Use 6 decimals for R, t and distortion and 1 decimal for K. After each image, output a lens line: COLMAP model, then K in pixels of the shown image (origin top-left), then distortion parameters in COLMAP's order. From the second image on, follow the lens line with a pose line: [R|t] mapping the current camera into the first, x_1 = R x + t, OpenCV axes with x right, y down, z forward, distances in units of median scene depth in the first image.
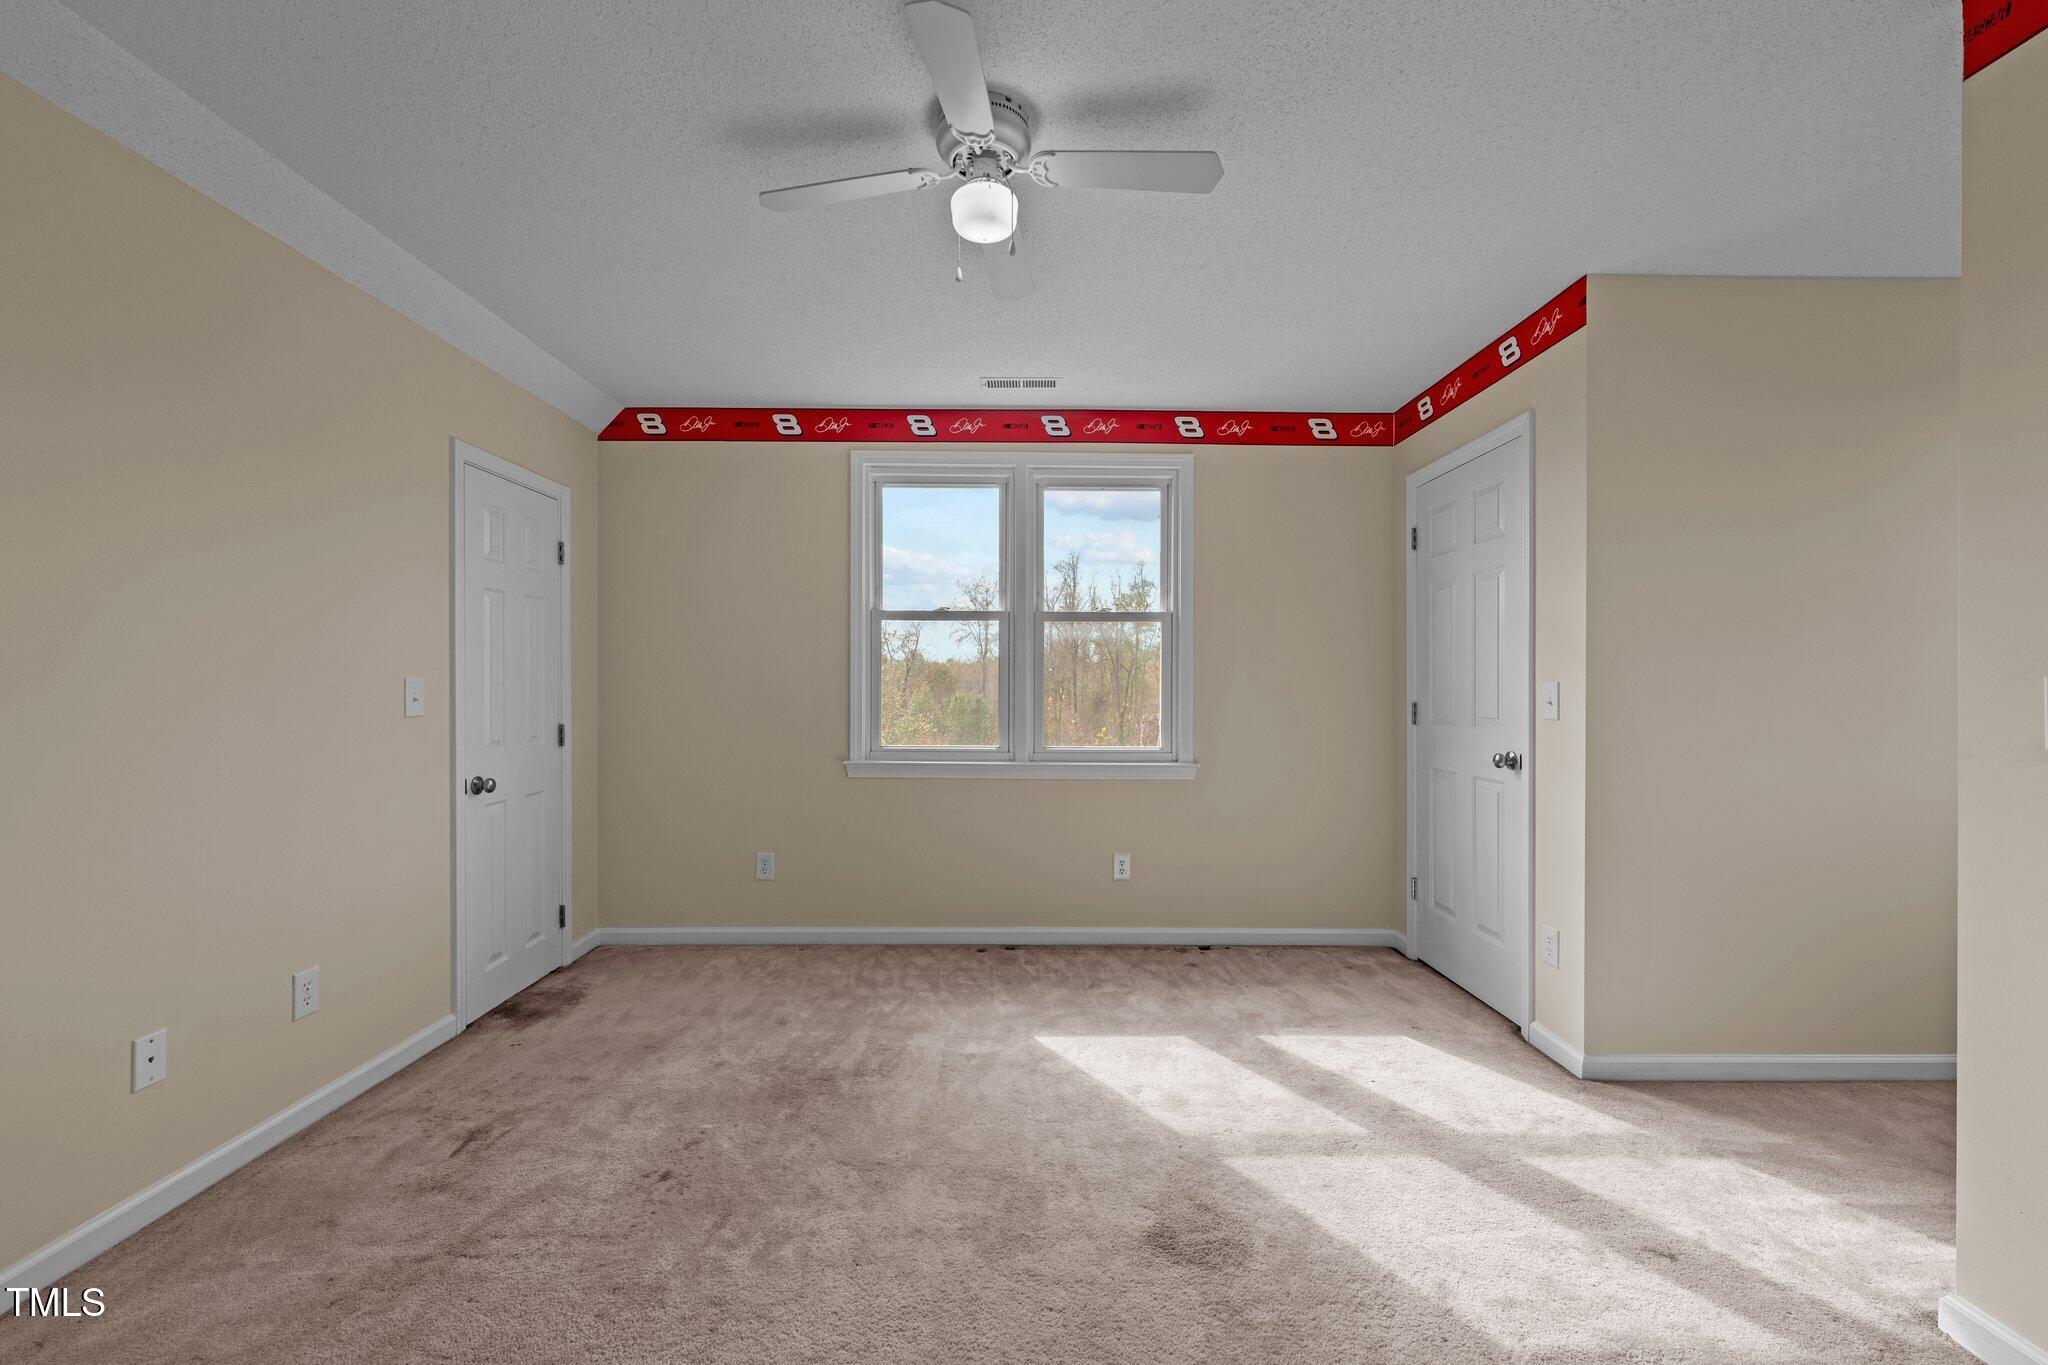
lens RADIAL K [[842.8, 0, 1020.4], [0, 842.8, 689.8], [0, 0, 1]] dist [0.001302, 0.000252]
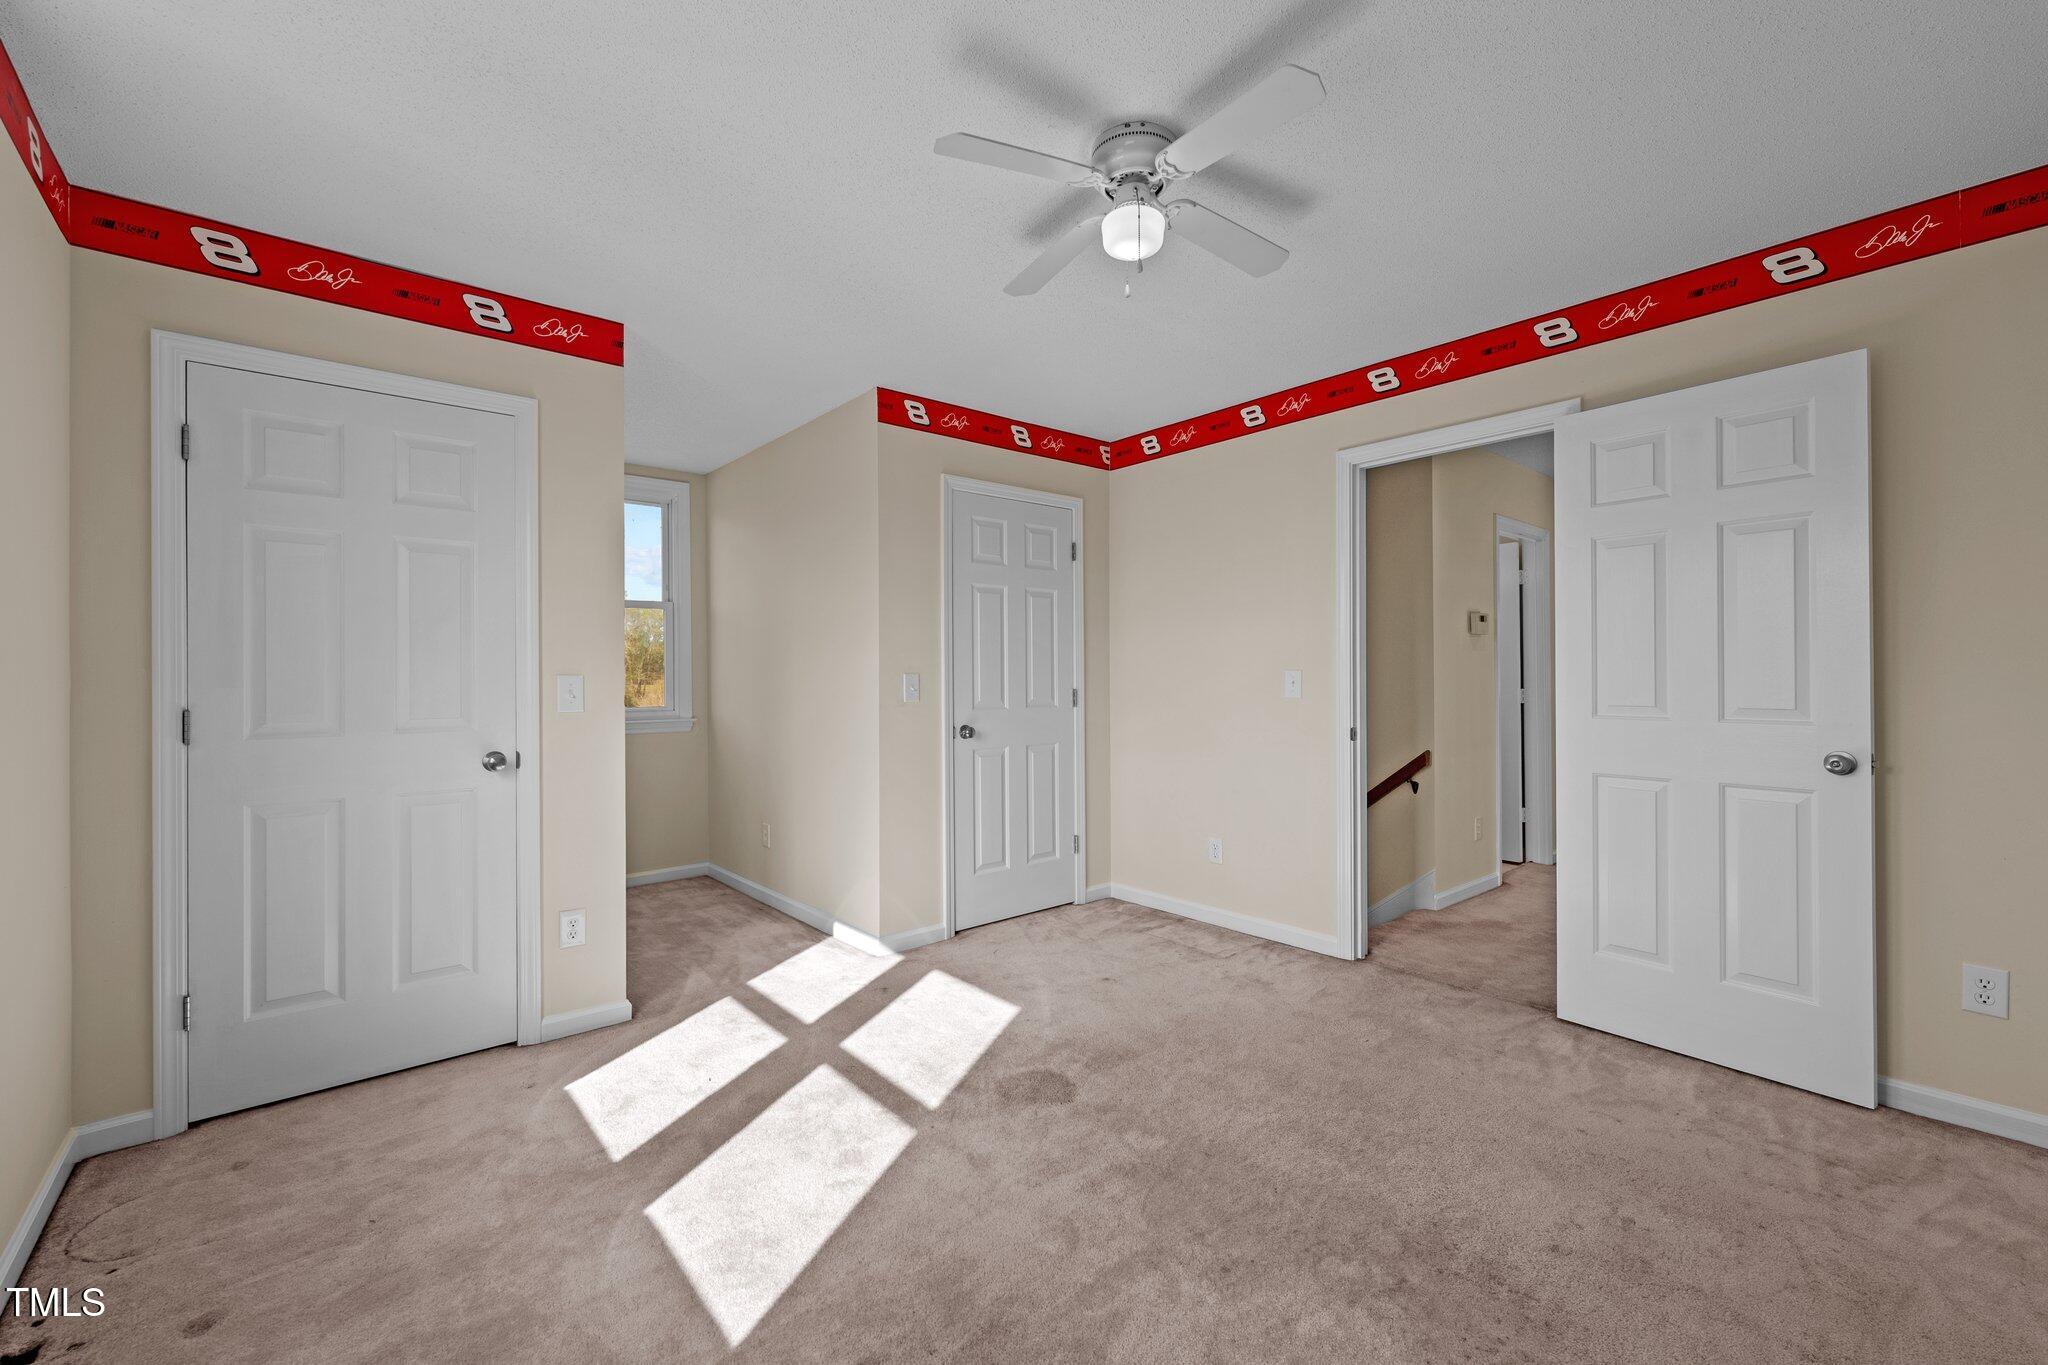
lens RADIAL K [[834.2, 0, 1020.9], [0, 834.2, 677.1], [0, 0, 1]] dist [0.001308, -0.000881]
pose [[-0.645060, 0.003582, 0.764124, -0.437295], [0.009820, 0.999945, 0.003603, -0.005228], [-0.764069, 0.009828, -0.645060, 1.045601]]
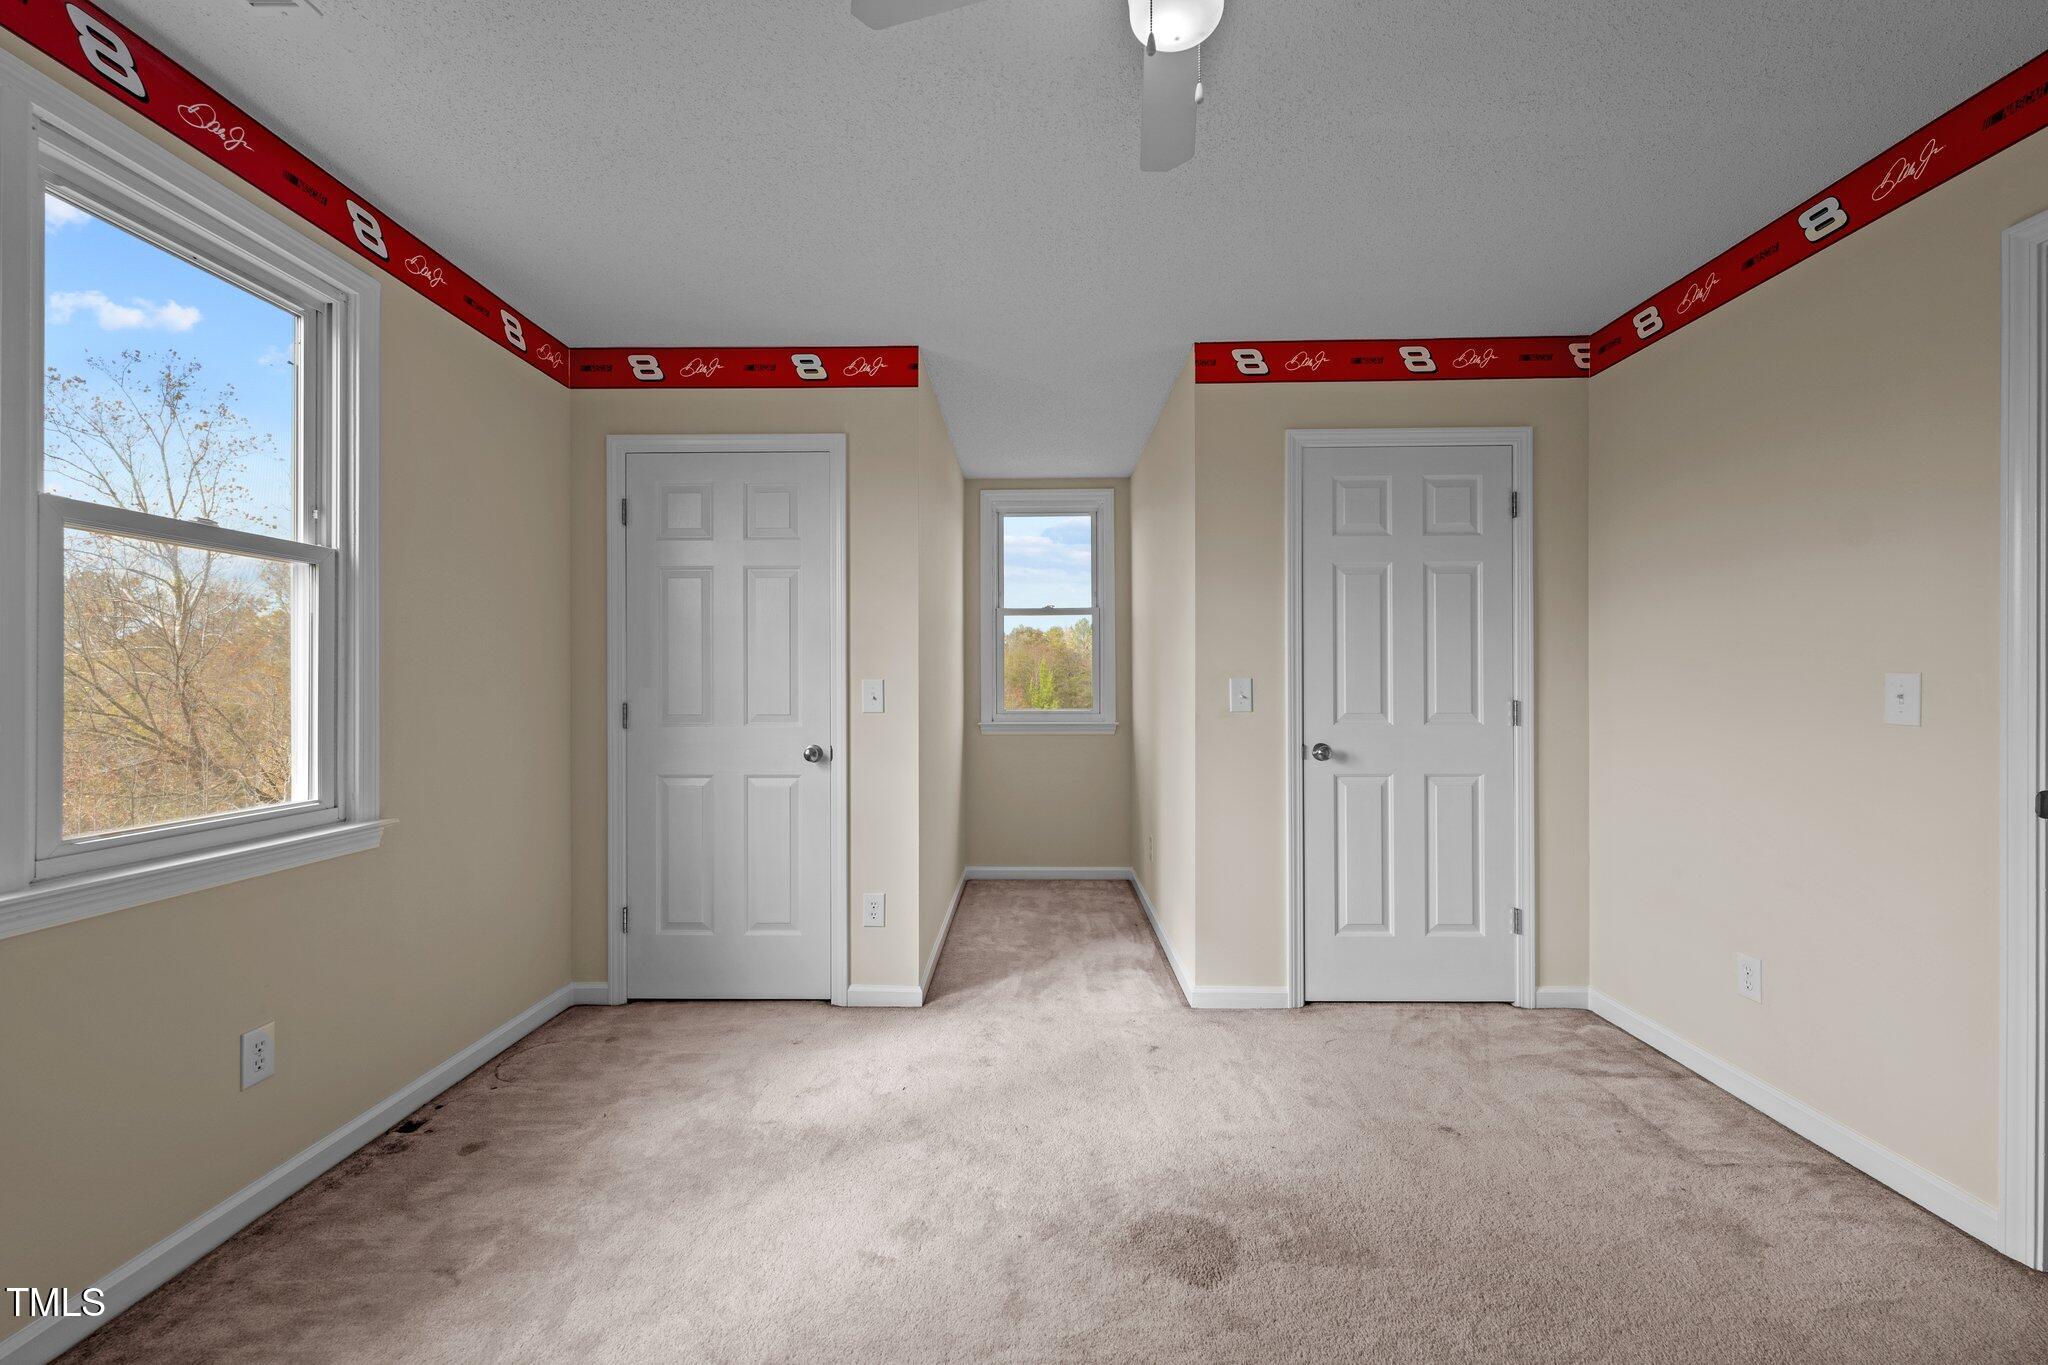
lens RADIAL K [[835.6, 0, 1022.2], [0, 835.6, 684.2], [0, 0, 1]] dist [-0.000441, -0.000314]
pose [[0.018659, -0.001630, 0.999825, -0.422534], [0.005958, 0.999981, 0.001519, -0.003258], [-0.999808, 0.005928, 0.018669, 0.654017]]
